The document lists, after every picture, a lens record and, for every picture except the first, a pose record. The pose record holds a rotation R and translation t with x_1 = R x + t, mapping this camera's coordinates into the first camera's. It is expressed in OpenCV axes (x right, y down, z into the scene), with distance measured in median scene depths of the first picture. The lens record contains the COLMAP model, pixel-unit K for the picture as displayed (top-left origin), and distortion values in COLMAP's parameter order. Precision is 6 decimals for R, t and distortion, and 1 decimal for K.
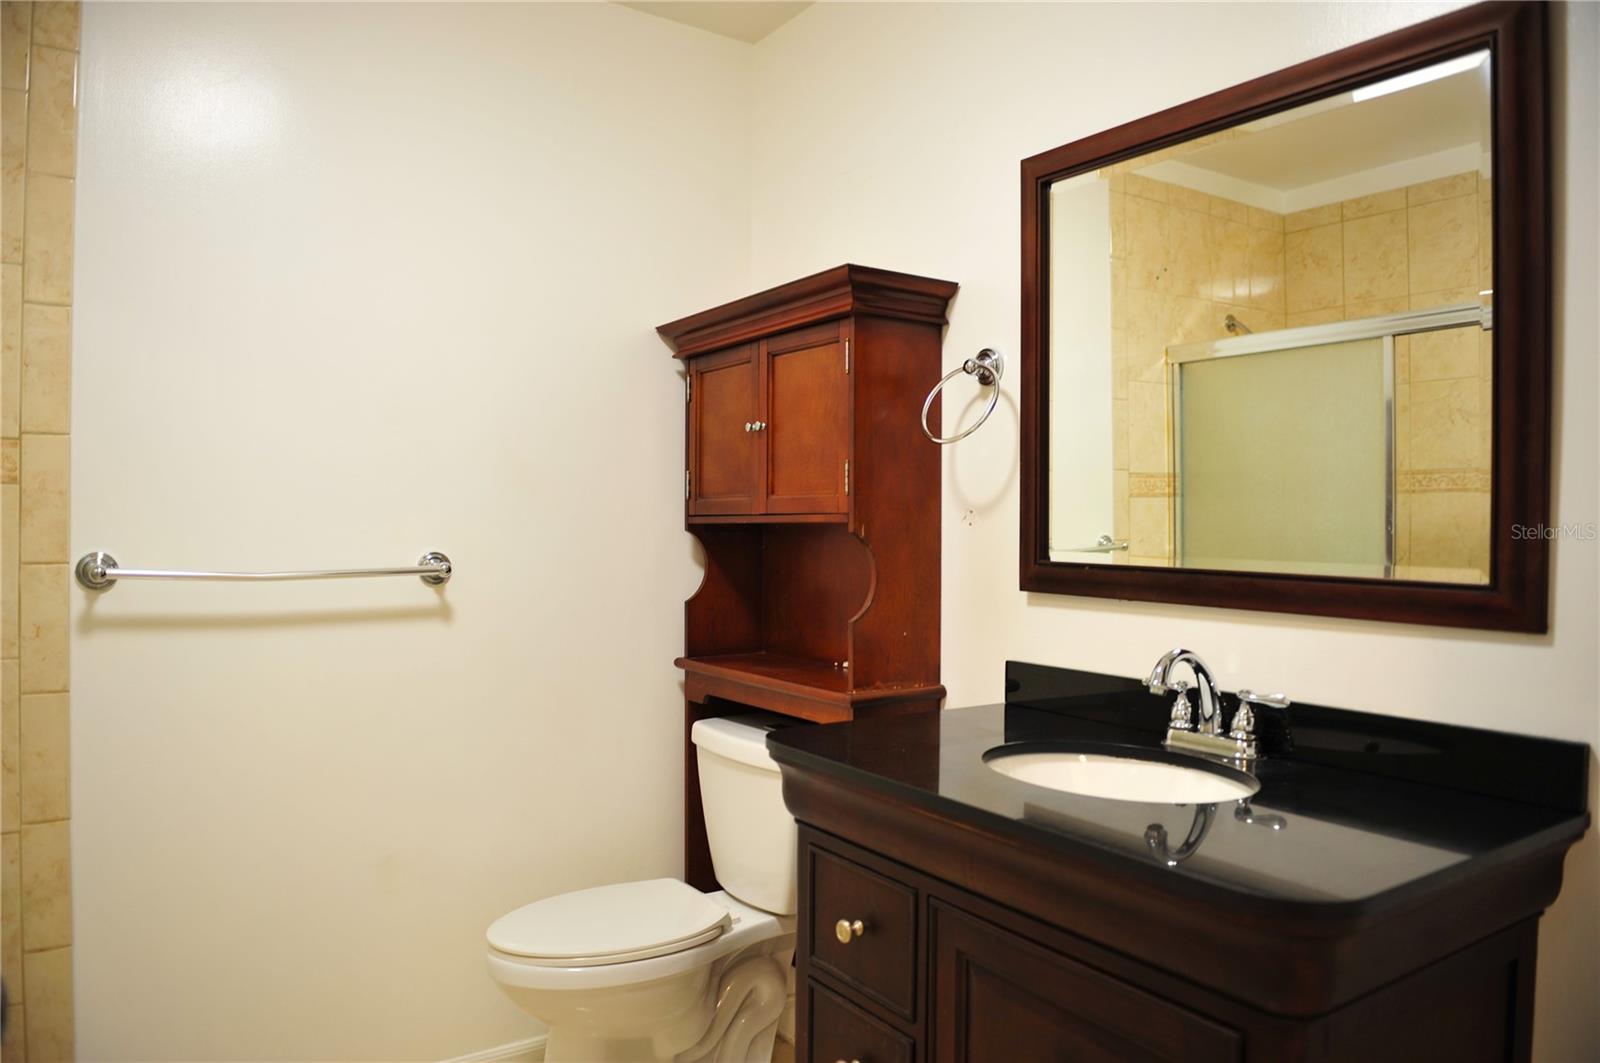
lens RADIAL K [[1092.8, 0, 792.1], [0, 1092.8, 528.7], [0, 0, 1]] dist [-0.042884, -0.005819]
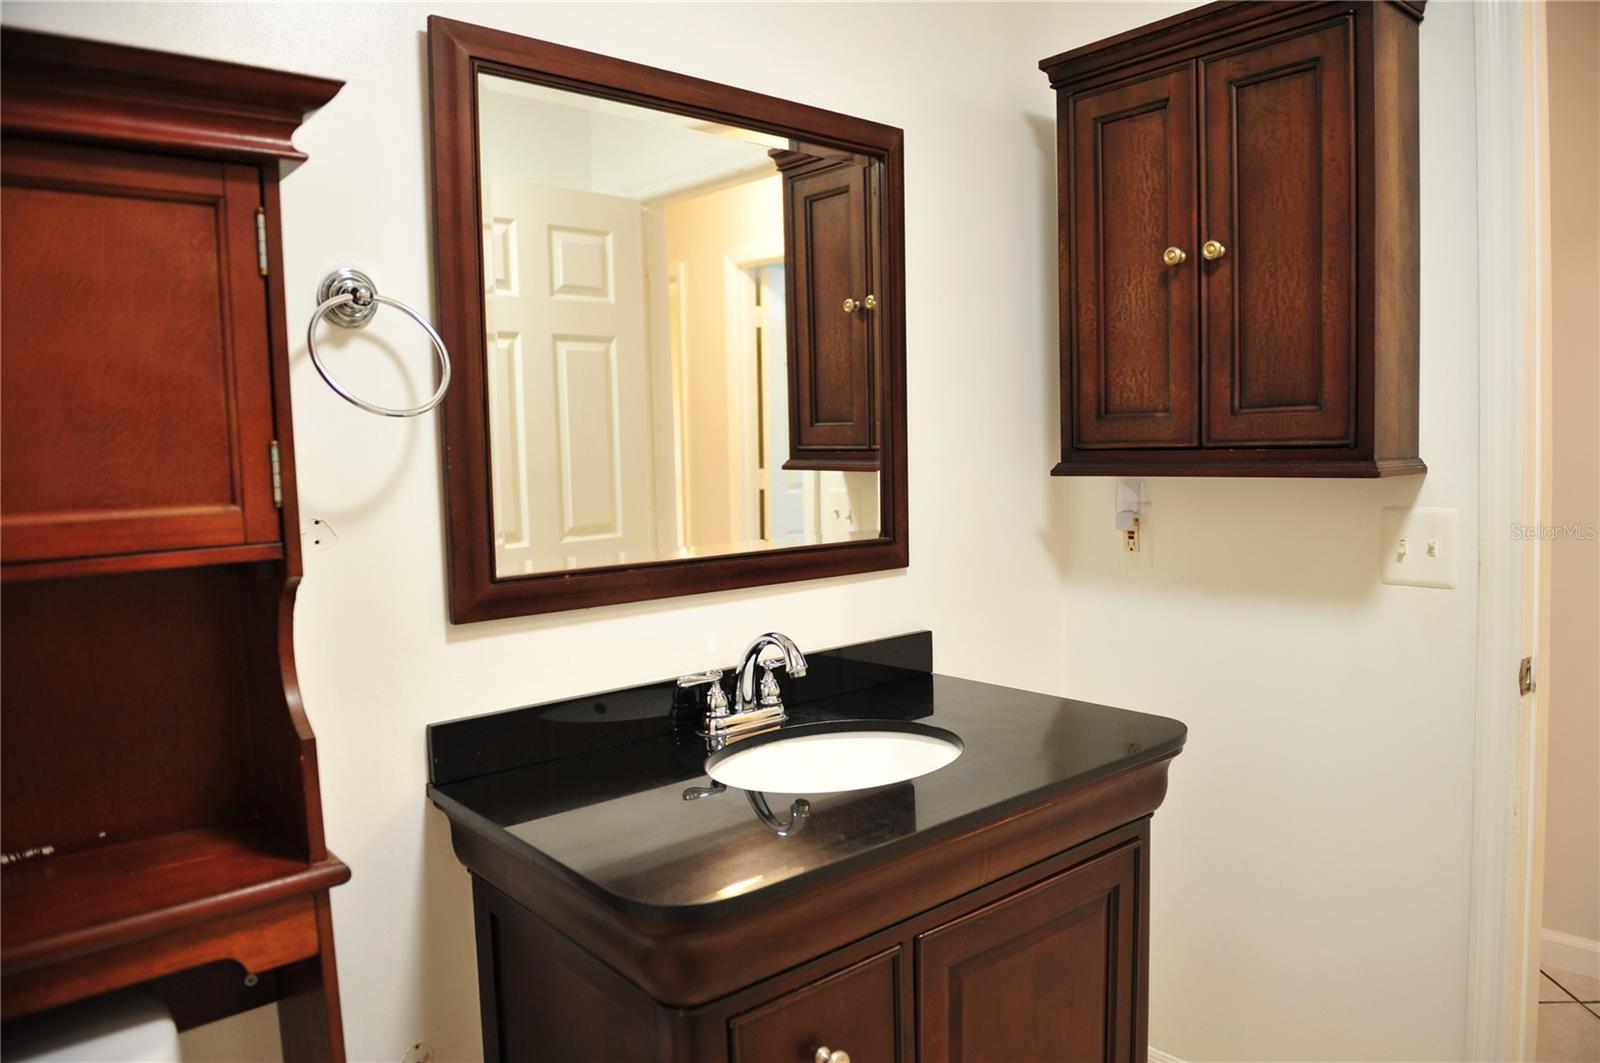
lens RADIAL K [[1092.8, 0, 792.3], [0, 1092.8, 529.3], [0, 0, 1]] dist [-0.042884, -0.005819]
pose [[-0.105261, -0.073187, 0.991748, -0.549791], [0.041678, 0.996087, 0.077931, -0.055650], [-0.993571, 0.049537, -0.101799, 0.885659]]
